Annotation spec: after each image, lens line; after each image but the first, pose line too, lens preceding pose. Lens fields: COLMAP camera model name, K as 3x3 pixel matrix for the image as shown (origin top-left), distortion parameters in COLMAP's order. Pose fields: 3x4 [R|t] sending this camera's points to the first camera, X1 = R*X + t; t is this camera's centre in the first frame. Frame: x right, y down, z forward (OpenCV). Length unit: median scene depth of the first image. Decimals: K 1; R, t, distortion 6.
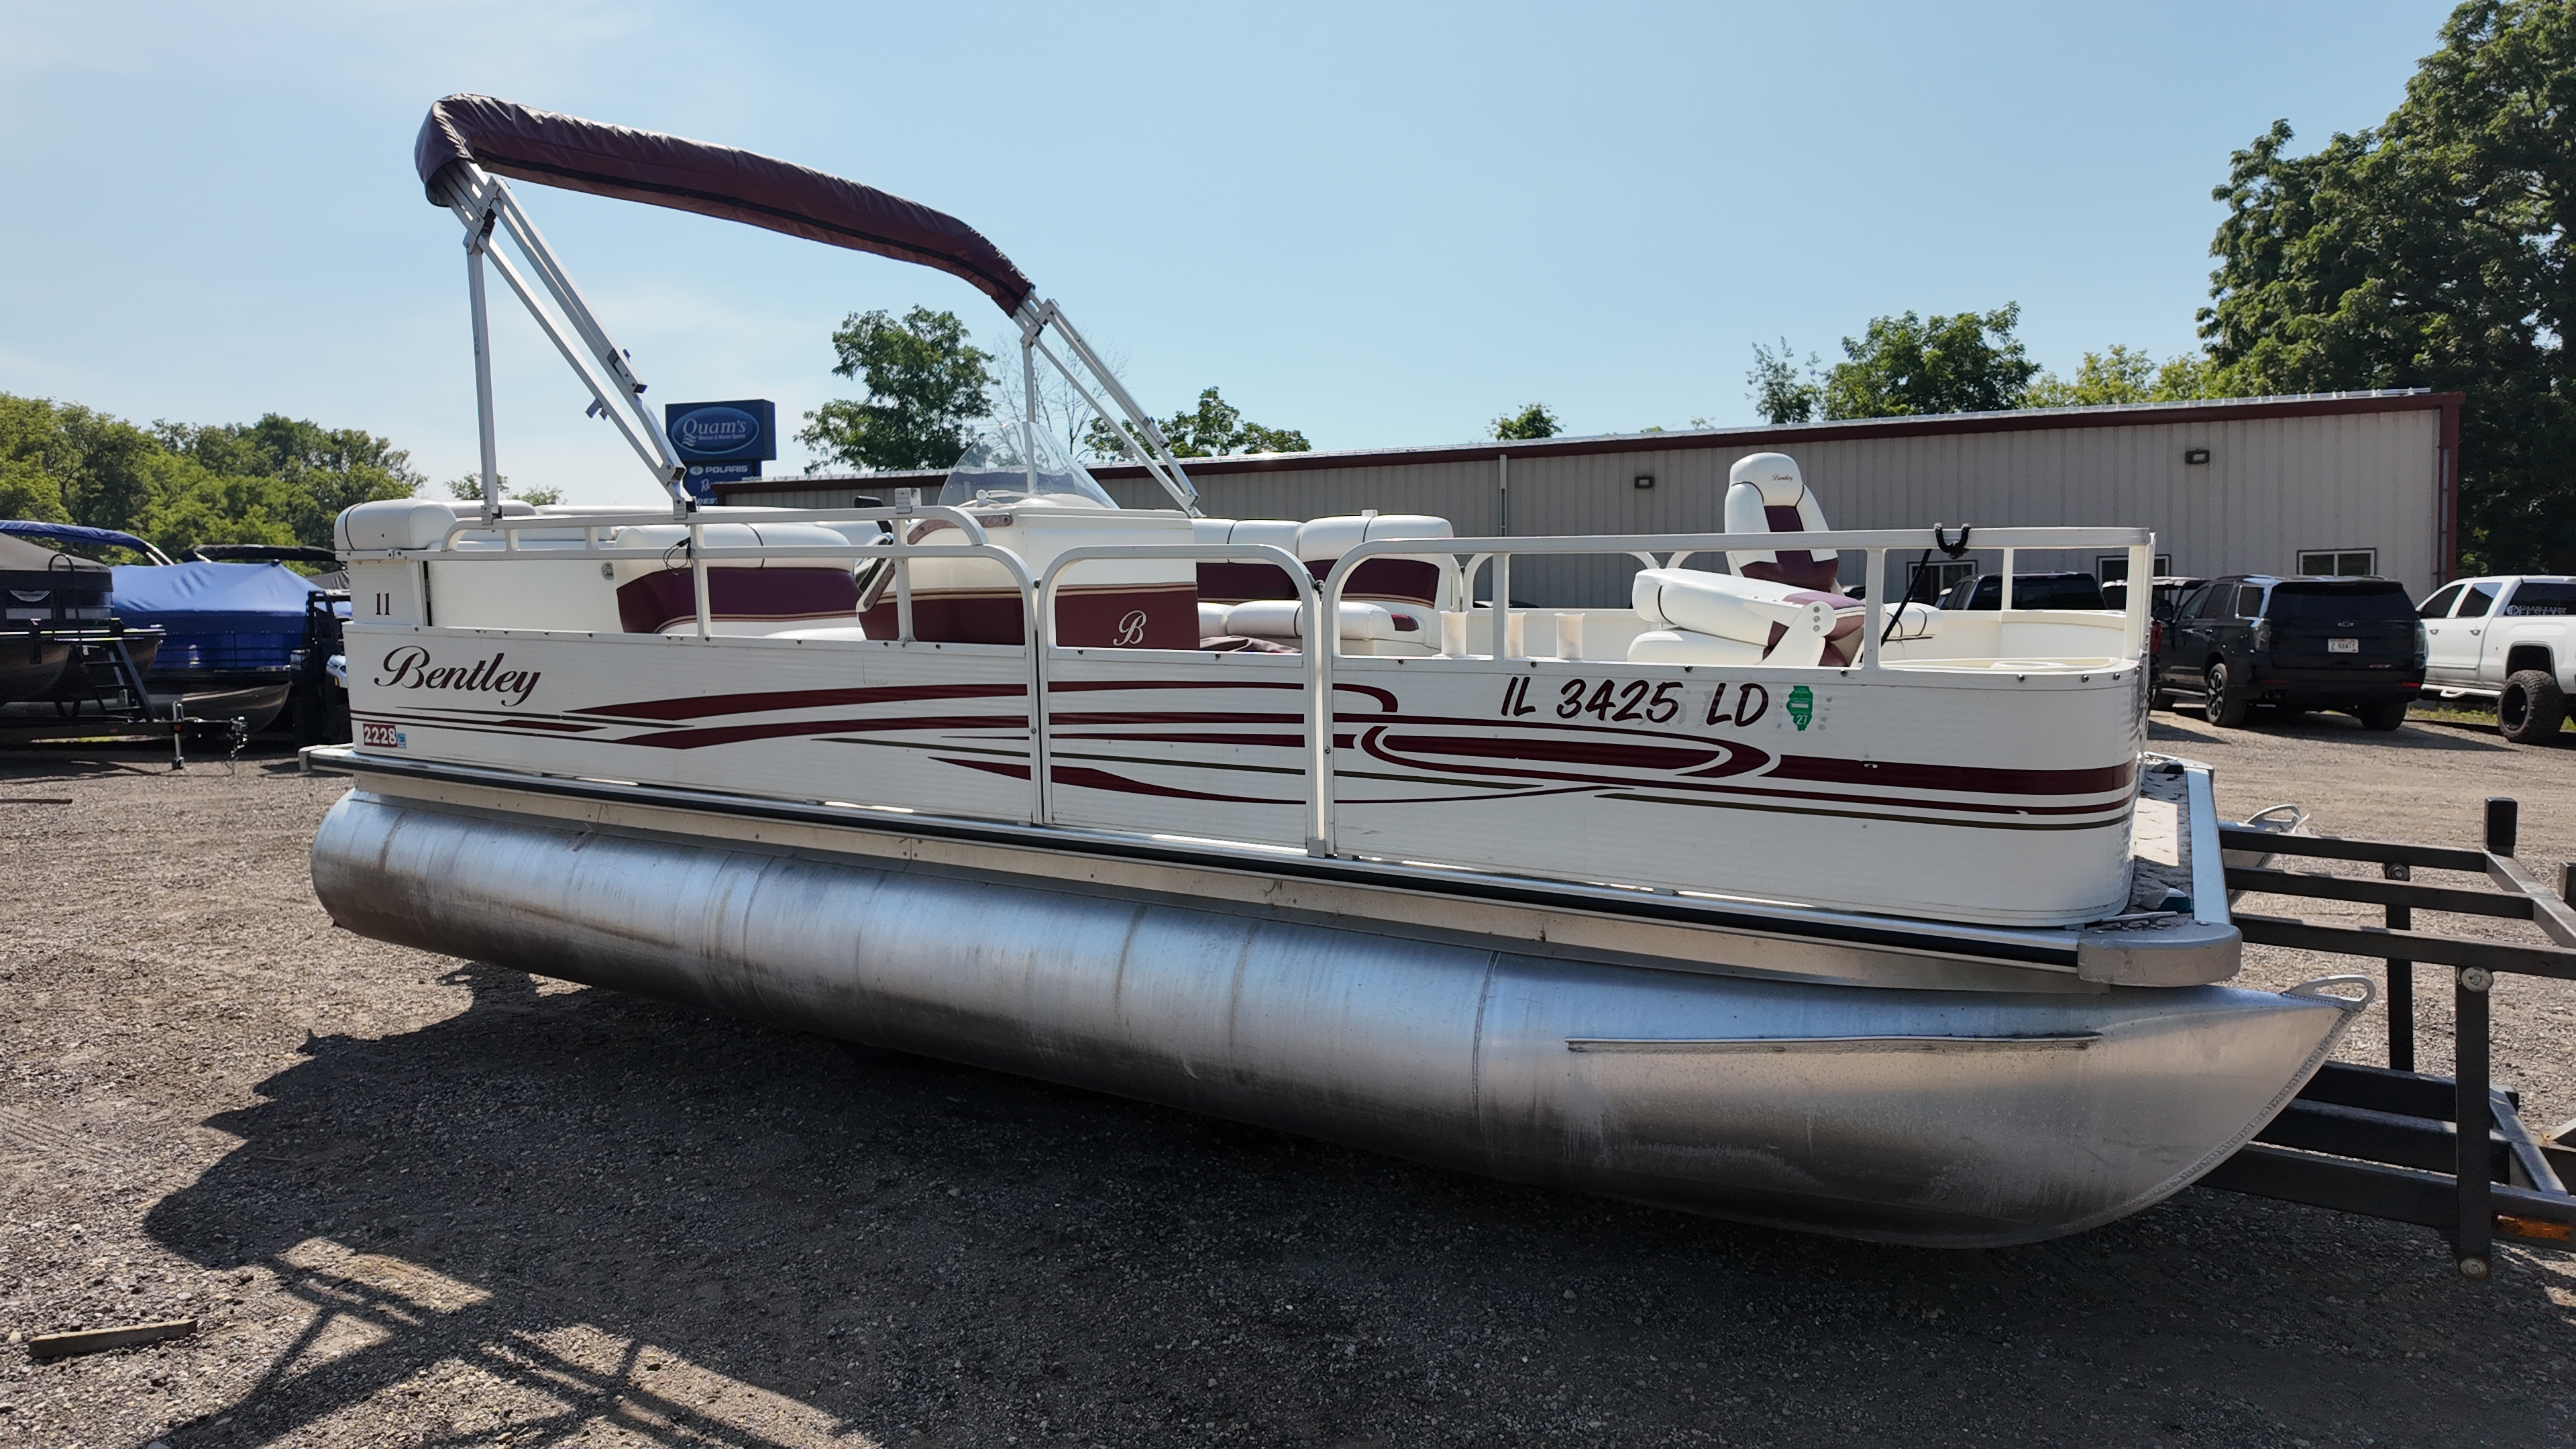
lens RADIAL K [[1502.0, 0, 1289.7], [0, 1502.0, 728.0], [0, 0, 1]] dist [0.069850, -0.075523]
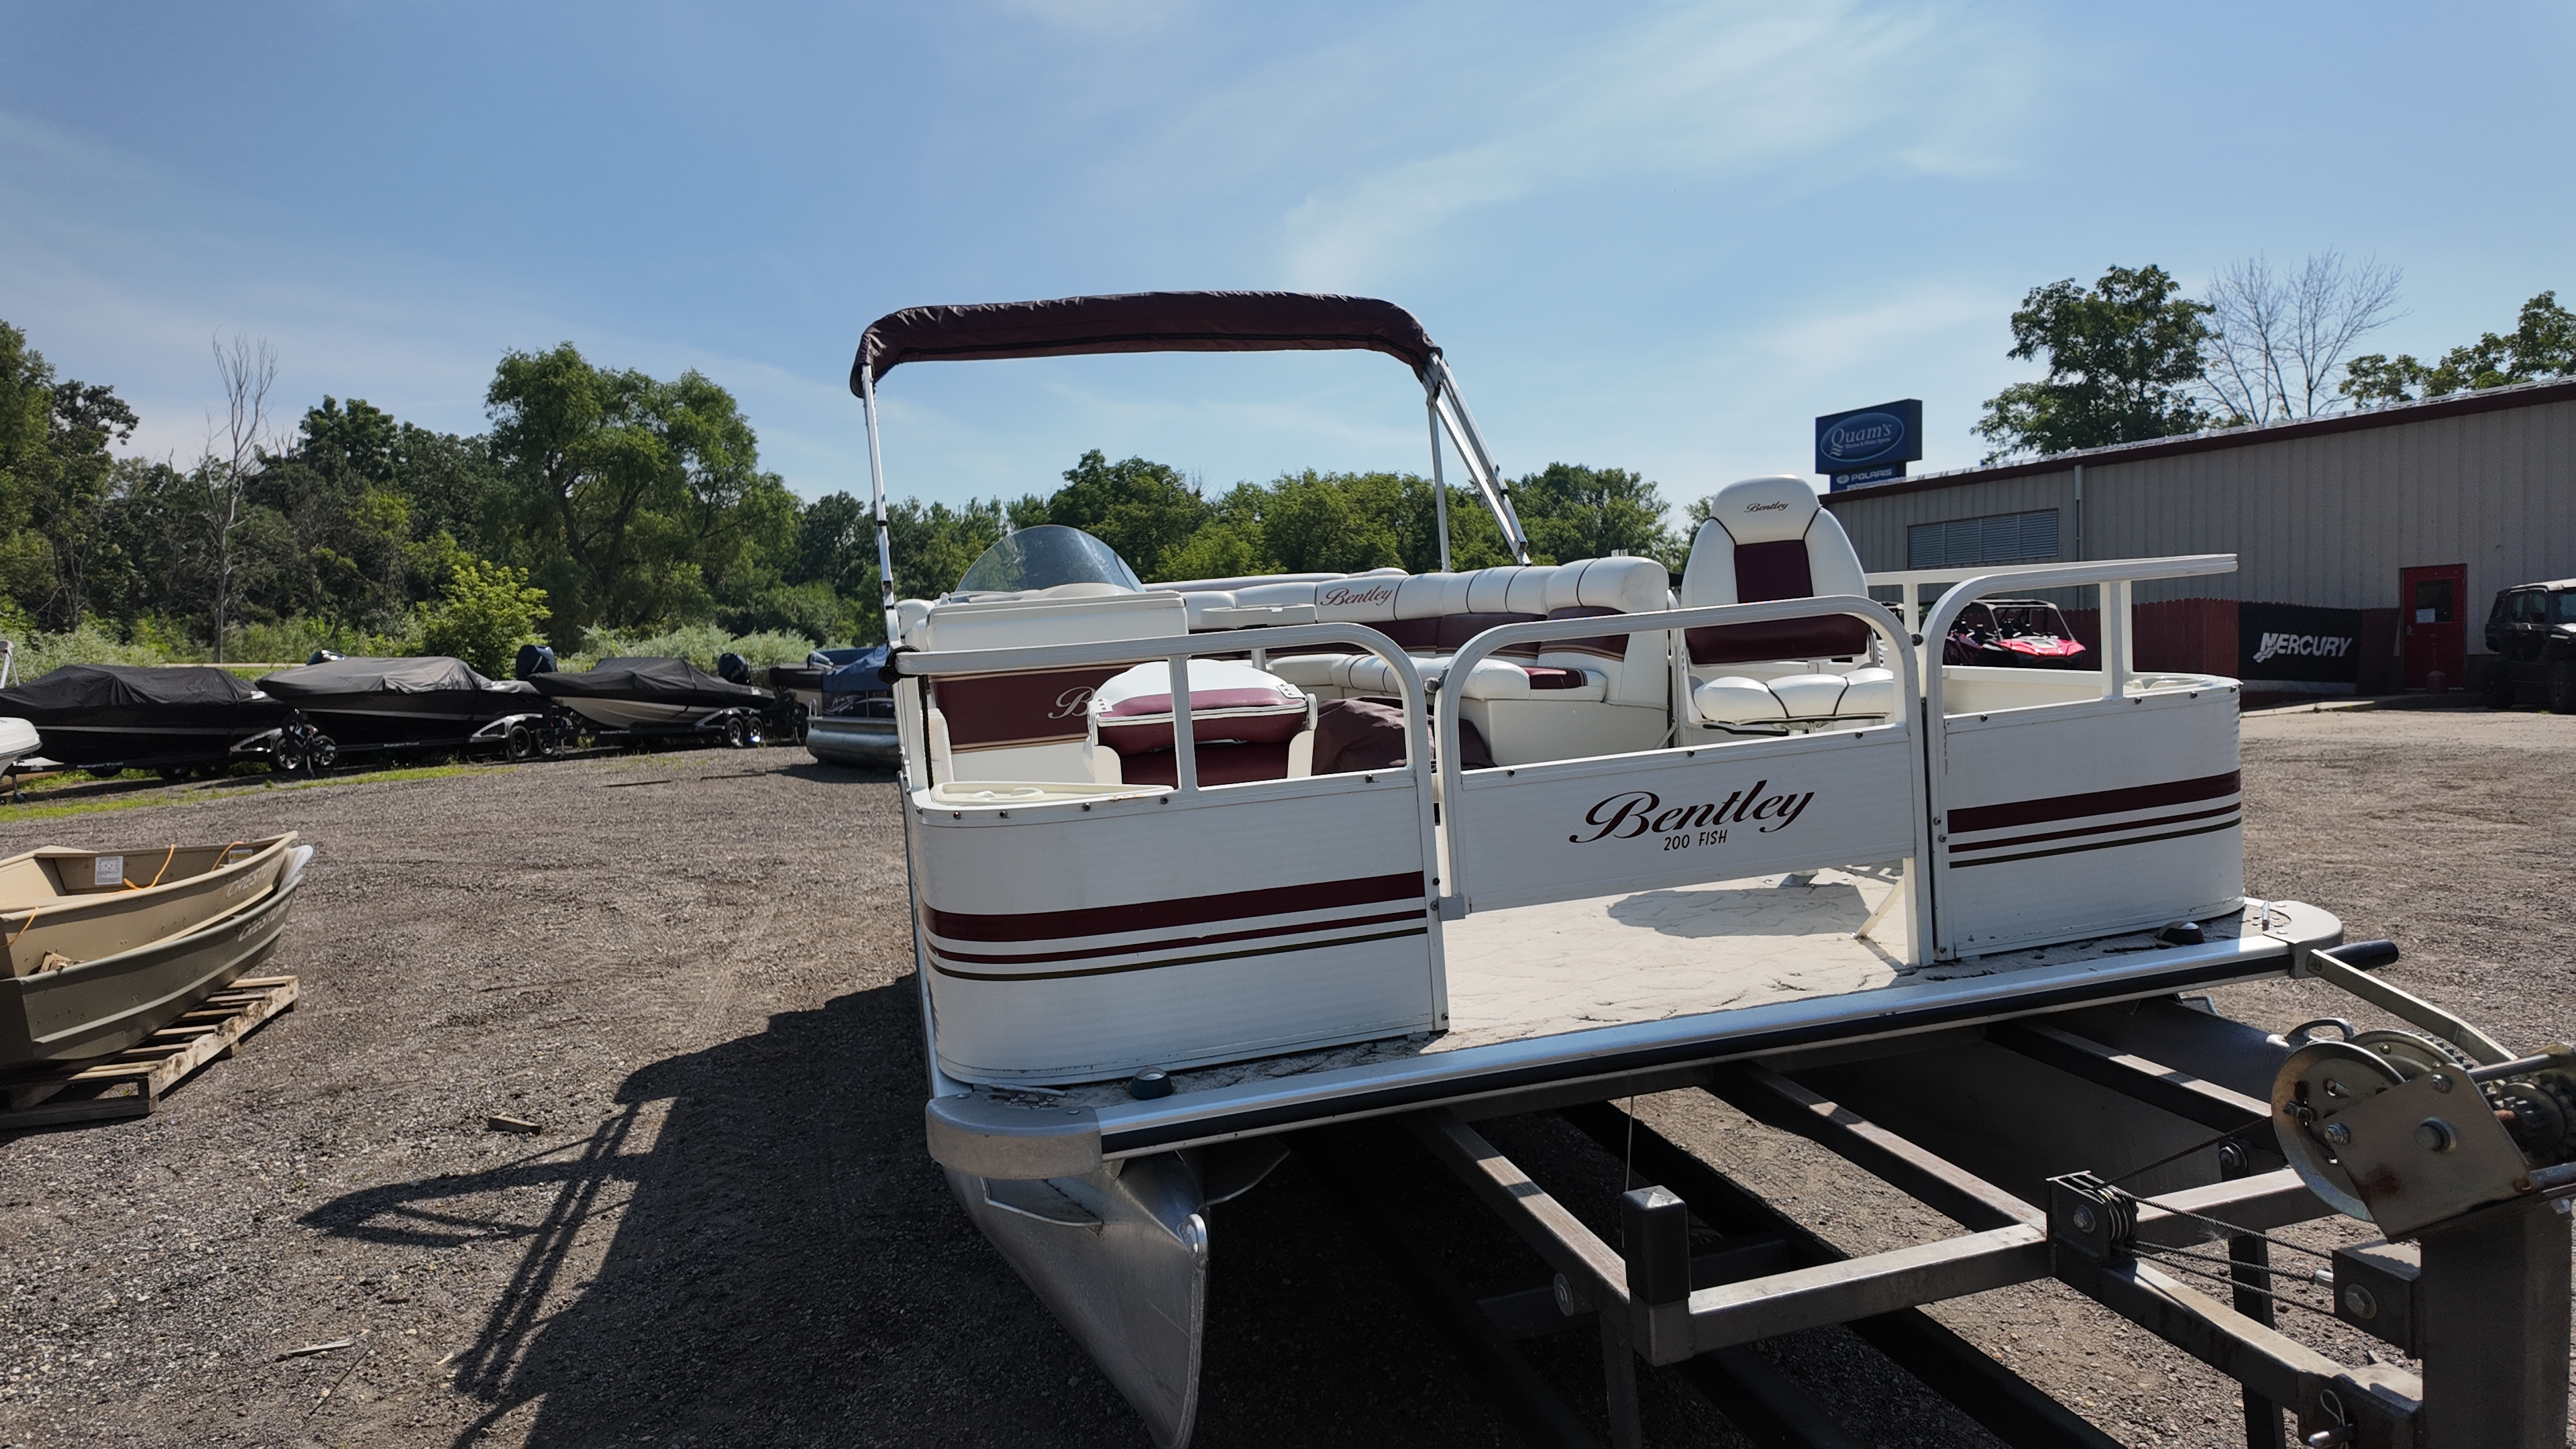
lens RADIAL K [[1502.0, 0, 1289.7], [0, 1502.0, 728.0], [0, 0, 1]] dist [0.069850, -0.075523]
pose [[0.707766, 0.018890, -0.706195, 0.790256], [-0.018678, 0.999793, 0.008023, -0.058635], [0.706200, 0.007512, 0.707972, 0.300815]]
